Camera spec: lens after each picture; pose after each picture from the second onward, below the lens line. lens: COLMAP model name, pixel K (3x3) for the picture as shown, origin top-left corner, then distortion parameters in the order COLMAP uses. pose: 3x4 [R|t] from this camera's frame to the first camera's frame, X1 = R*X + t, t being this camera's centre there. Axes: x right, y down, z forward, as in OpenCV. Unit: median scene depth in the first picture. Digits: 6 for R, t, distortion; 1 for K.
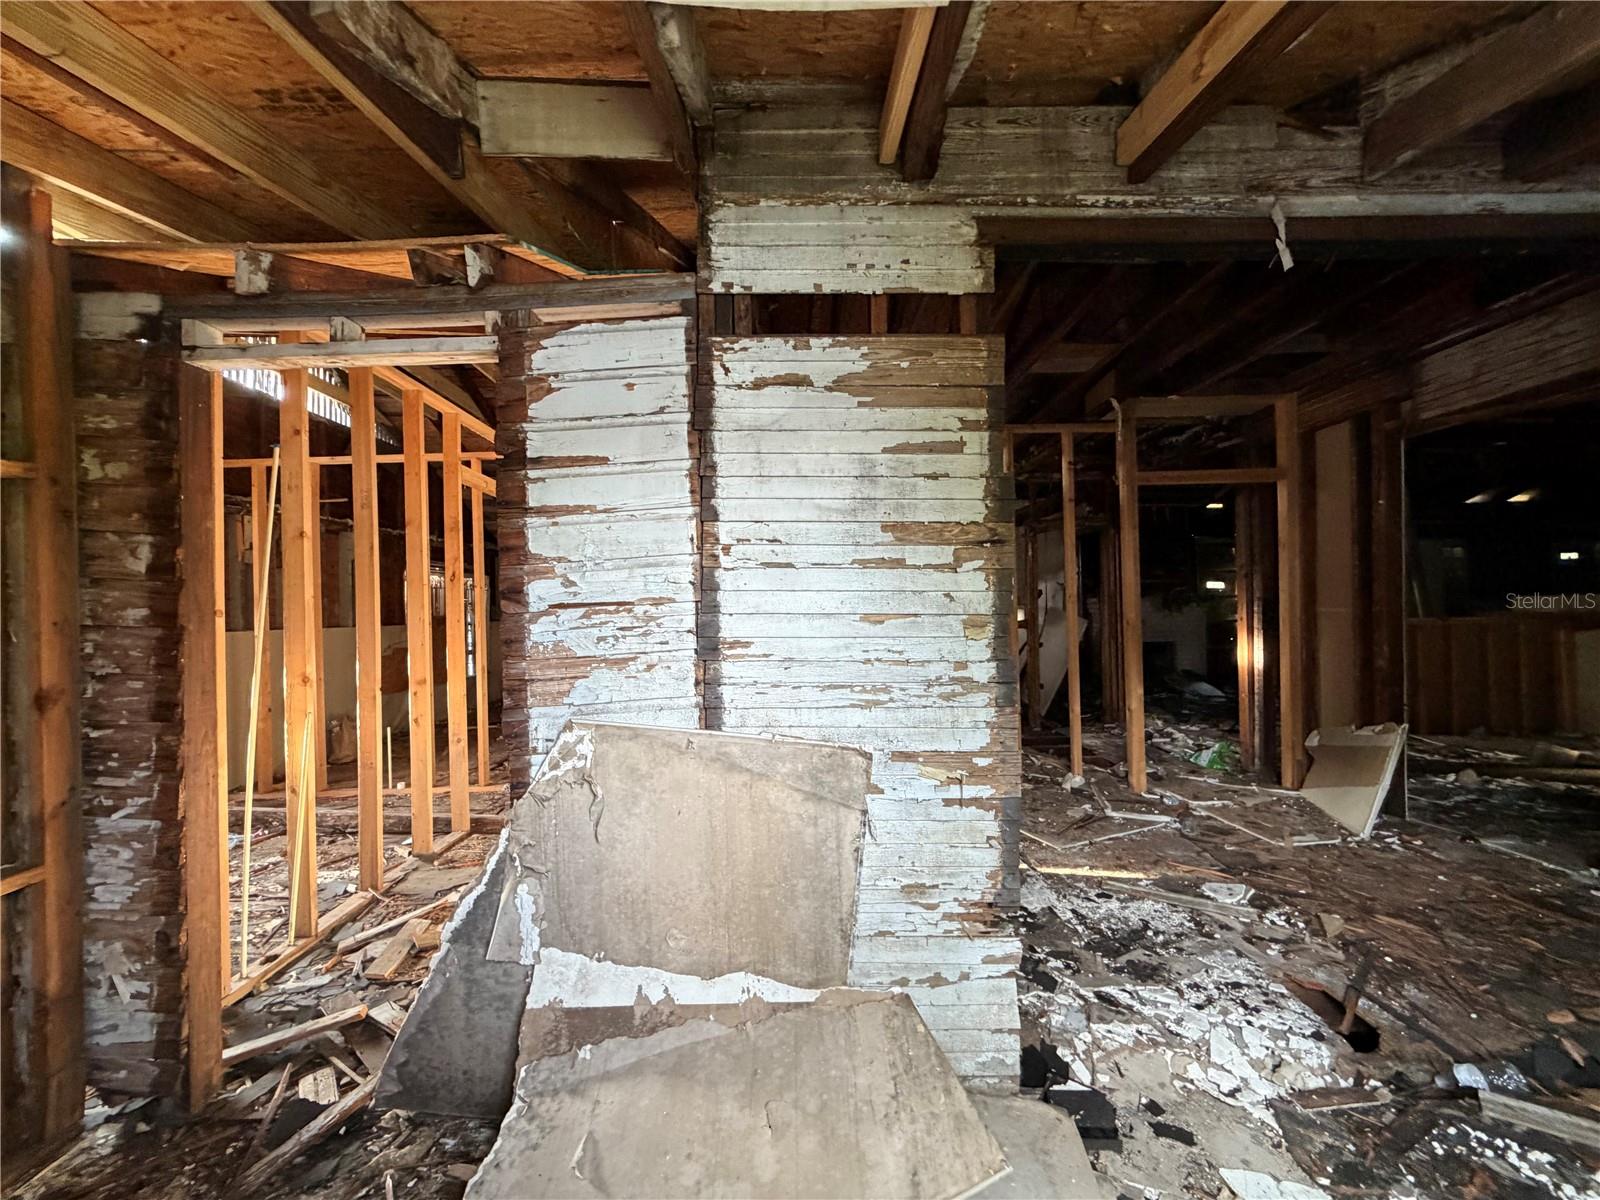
lens RADIAL K [[638.2, 0, 794.5], [0, 638.2, 599.8], [0, 0, 1]] dist [0.001169, 0.000055]
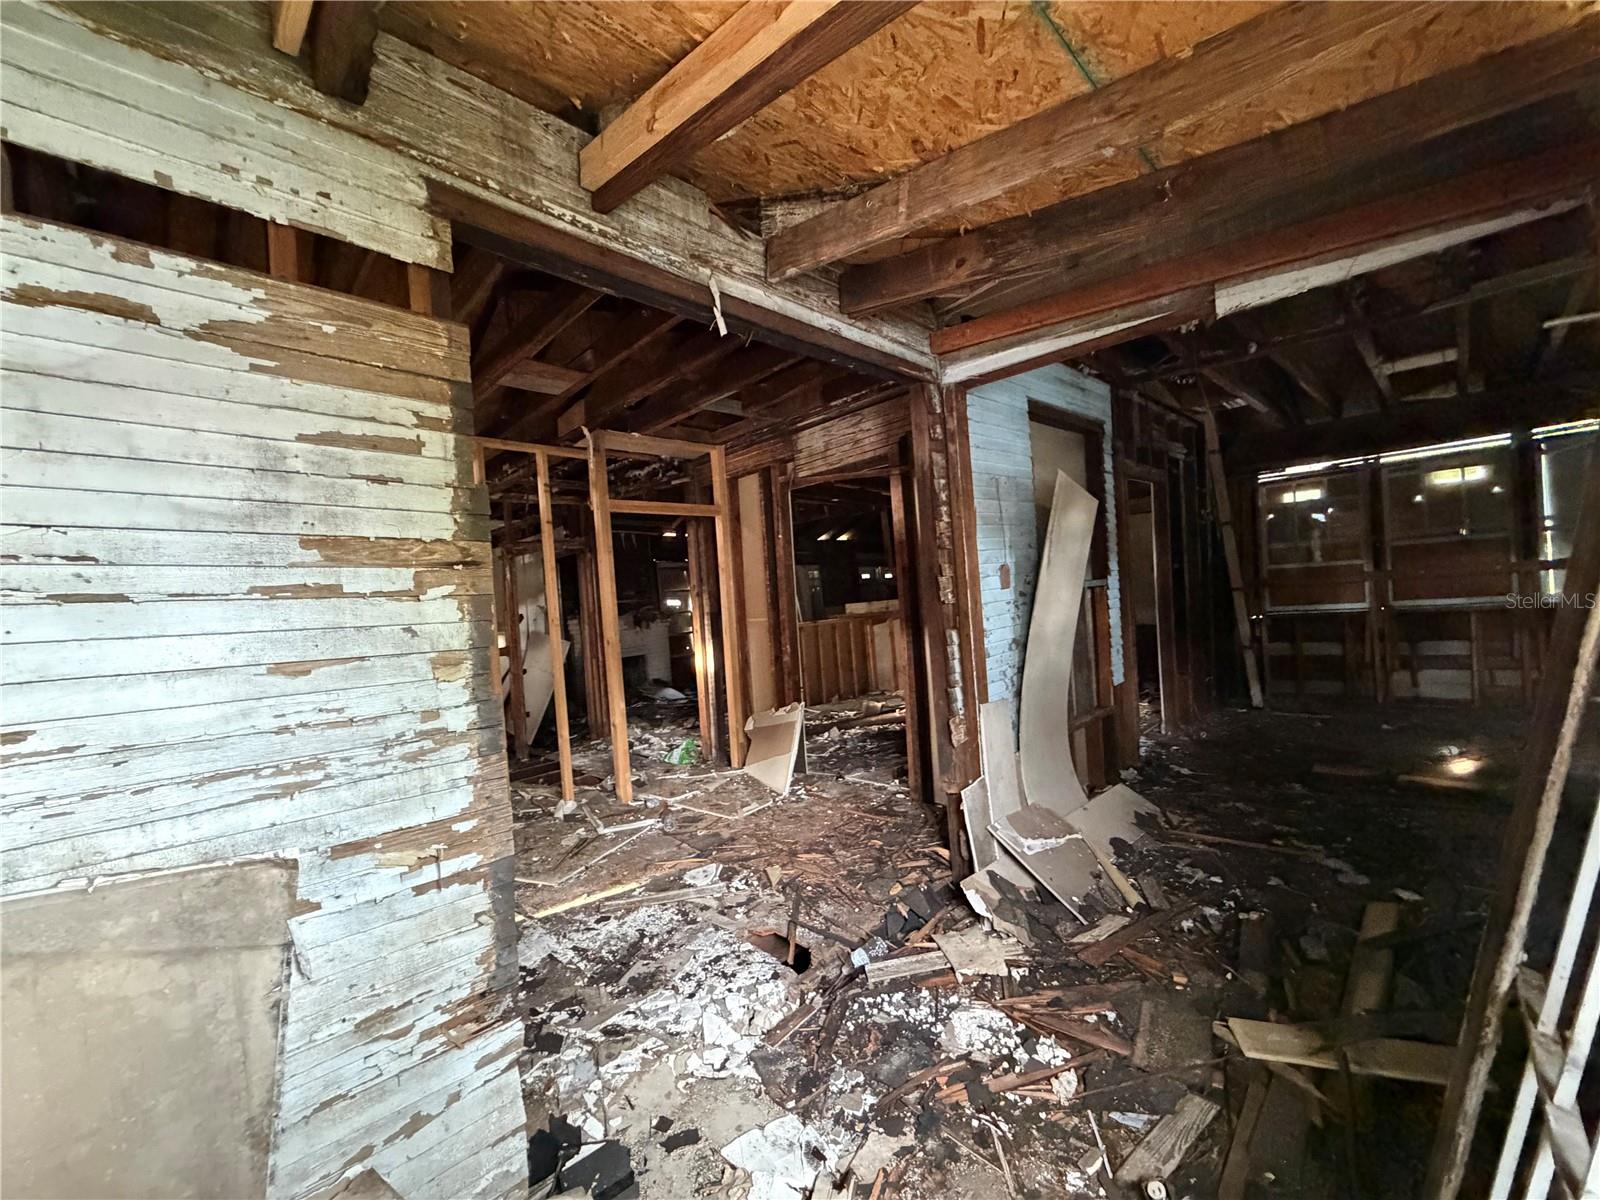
lens RADIAL K [[638.2, 0, 794.5], [0, 638.2, 599.8], [0, 0, 1]] dist [0.001169, 0.000055]
pose [[0.714446, -0.030264, 0.699035, 0.027687], [0.055044, 0.998399, -0.013032, -0.007434], [-0.697522, 0.047788, 0.714968, 0.087988]]
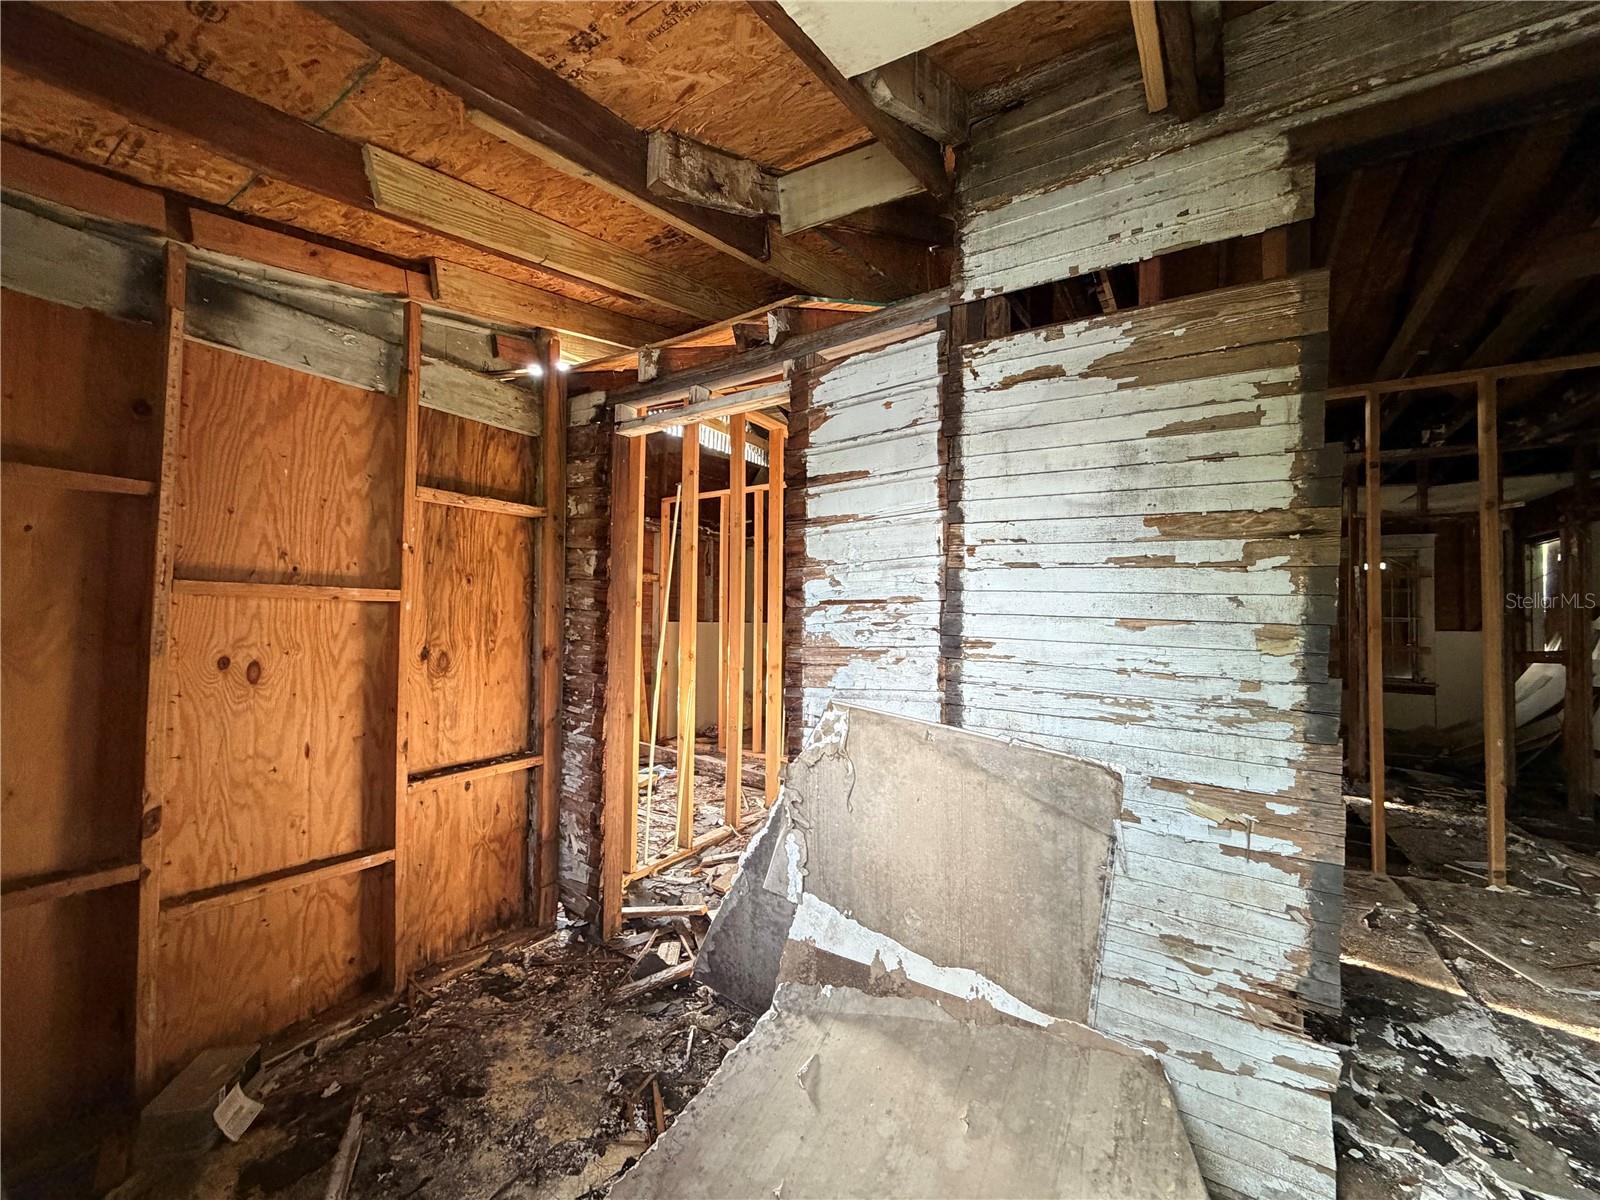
lens RADIAL K [[638.2, 0, 794.5], [0, 638.2, 599.8], [0, 0, 1]] dist [0.001169, 0.000055]
pose [[0.834436, 0.018850, -0.550783, 0.220982], [-0.026994, 0.999613, -0.006684, 0.014488], [0.550444, 0.020445, 0.834622, -0.003799]]
